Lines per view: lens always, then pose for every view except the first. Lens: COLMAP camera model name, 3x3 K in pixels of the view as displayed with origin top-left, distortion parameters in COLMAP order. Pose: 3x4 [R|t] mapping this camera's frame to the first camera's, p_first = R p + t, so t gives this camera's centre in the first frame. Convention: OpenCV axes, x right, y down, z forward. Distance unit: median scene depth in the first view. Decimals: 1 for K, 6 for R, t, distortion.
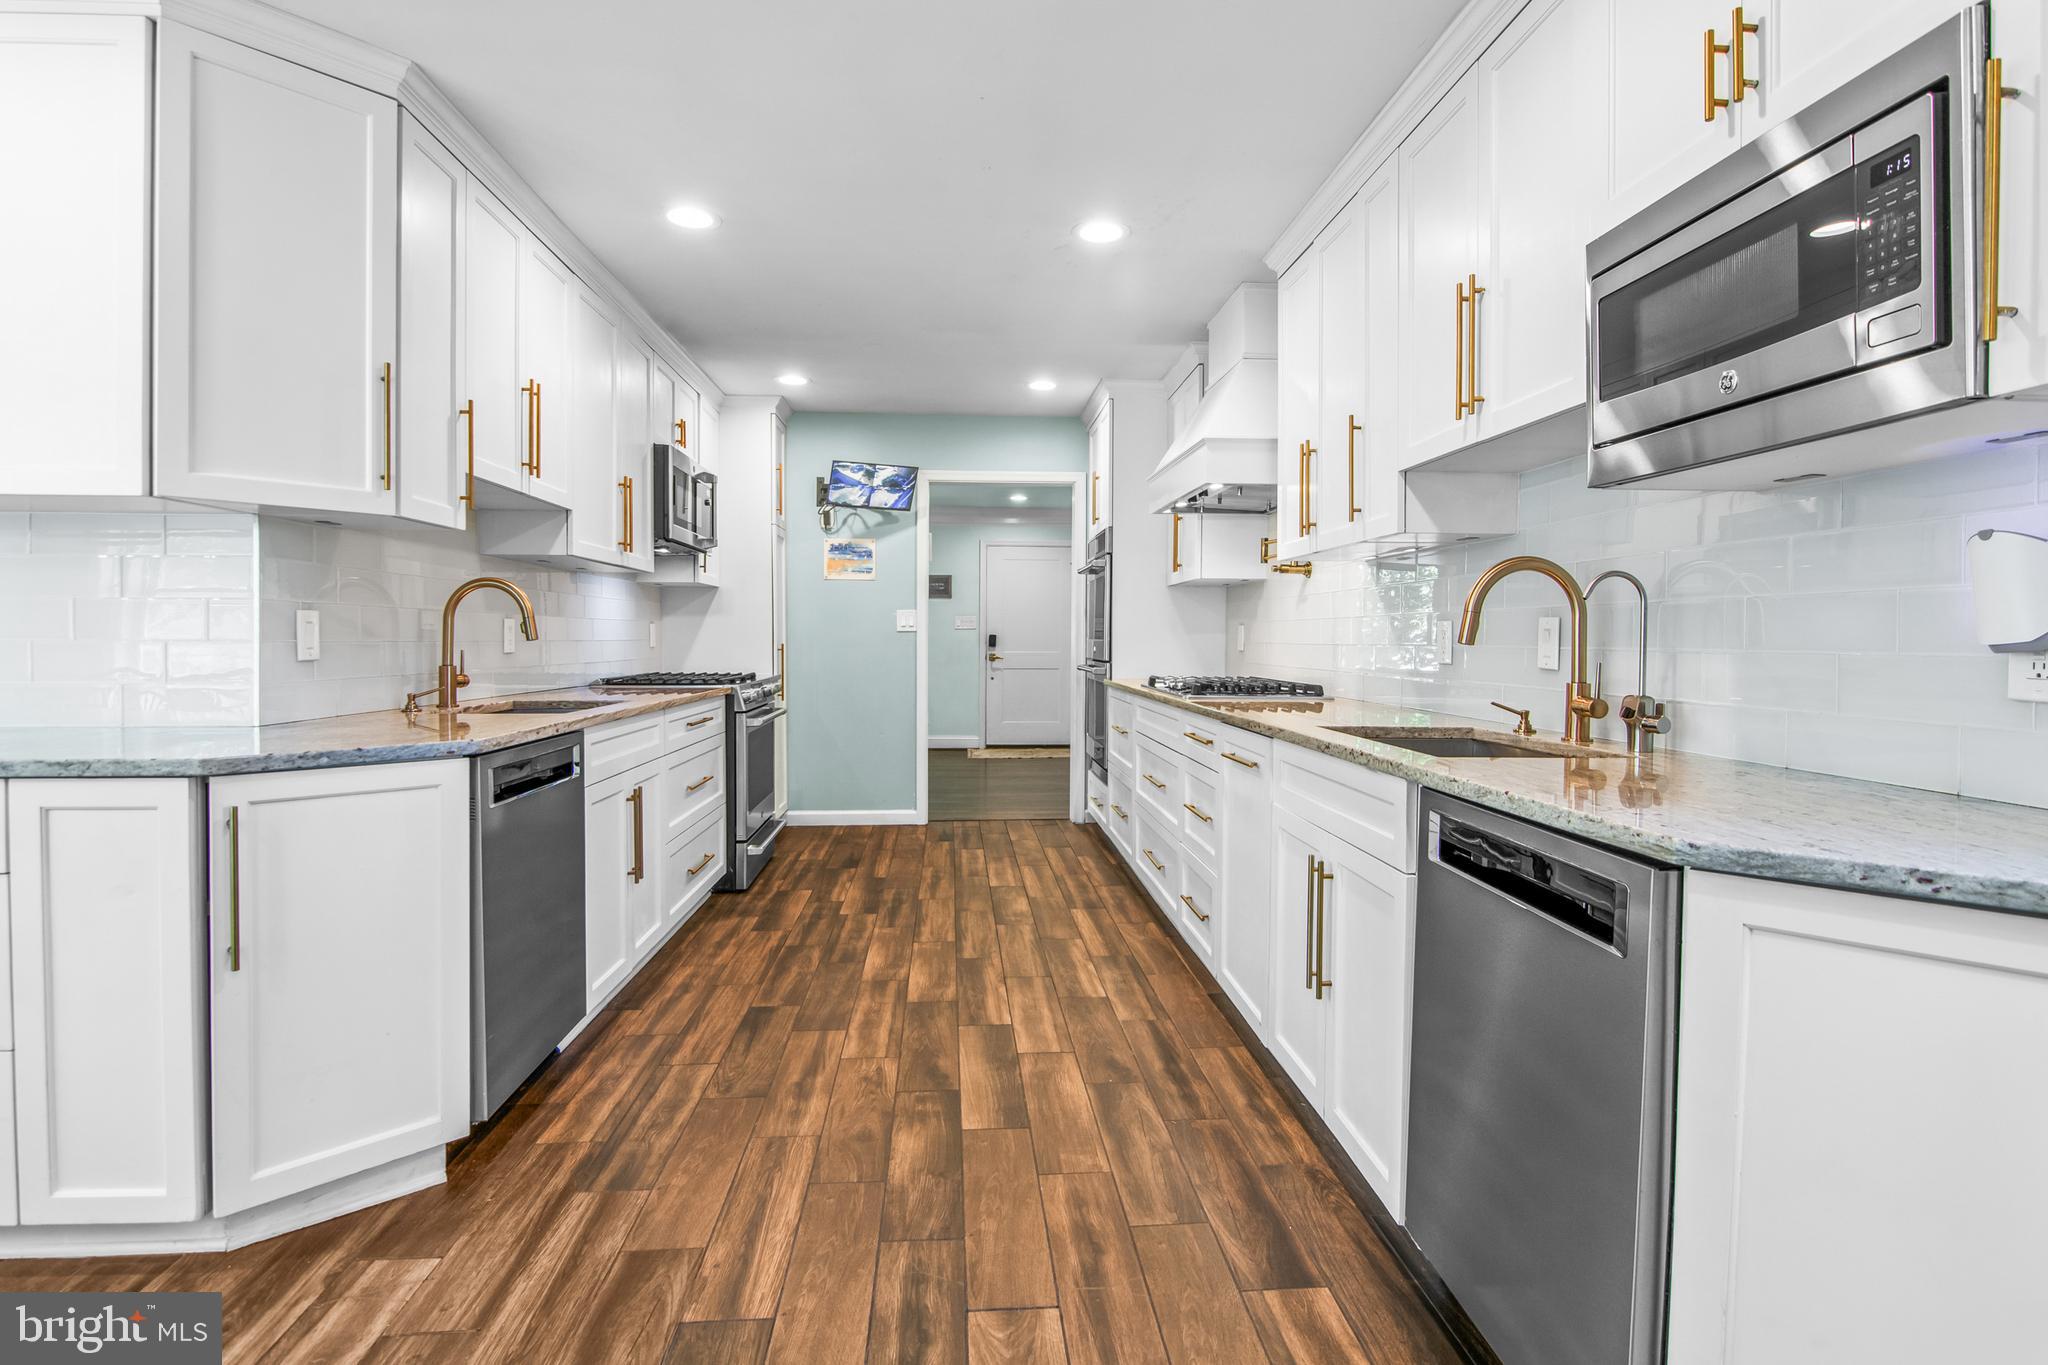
lens RADIAL K [[1003.6, 0, 1028.9], [0, 1003.6, 653.7], [0, 0, 1]] dist [-0.014979, -0.000650]
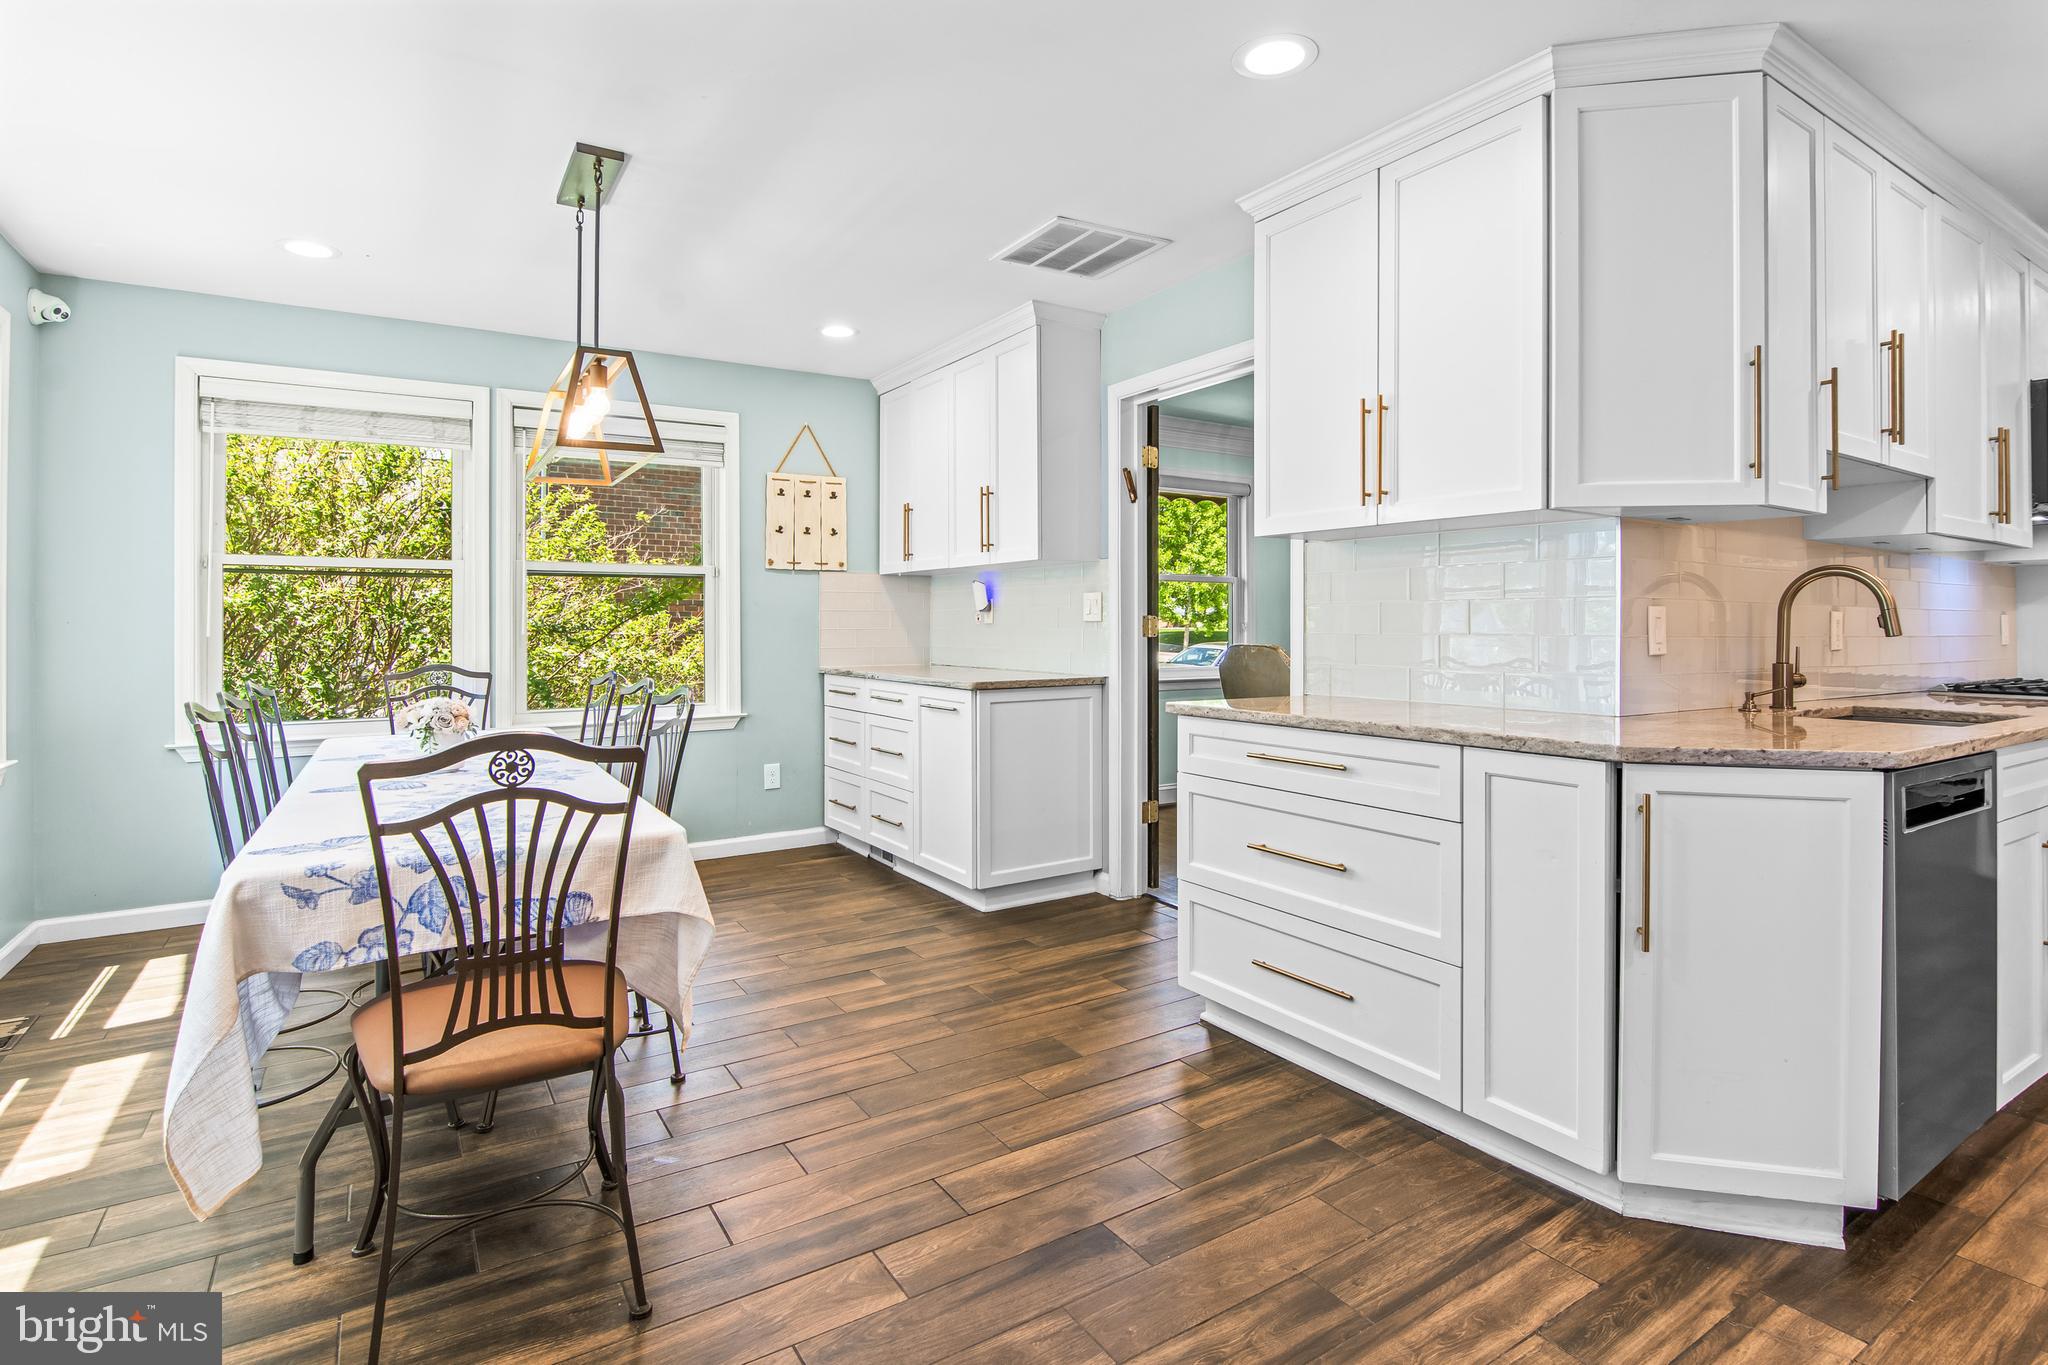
lens RADIAL K [[1014.5, 0, 1029.6], [0, 1014.5, 615.9], [0, 0, 1]] dist [-0.002638, -0.005463]
pose [[0.476860, -0.010907, -0.878911, -0.104466], [-0.016254, 0.999643, -0.021224, -0.000876], [0.878829, 0.024406, 0.476513, -0.056344]]
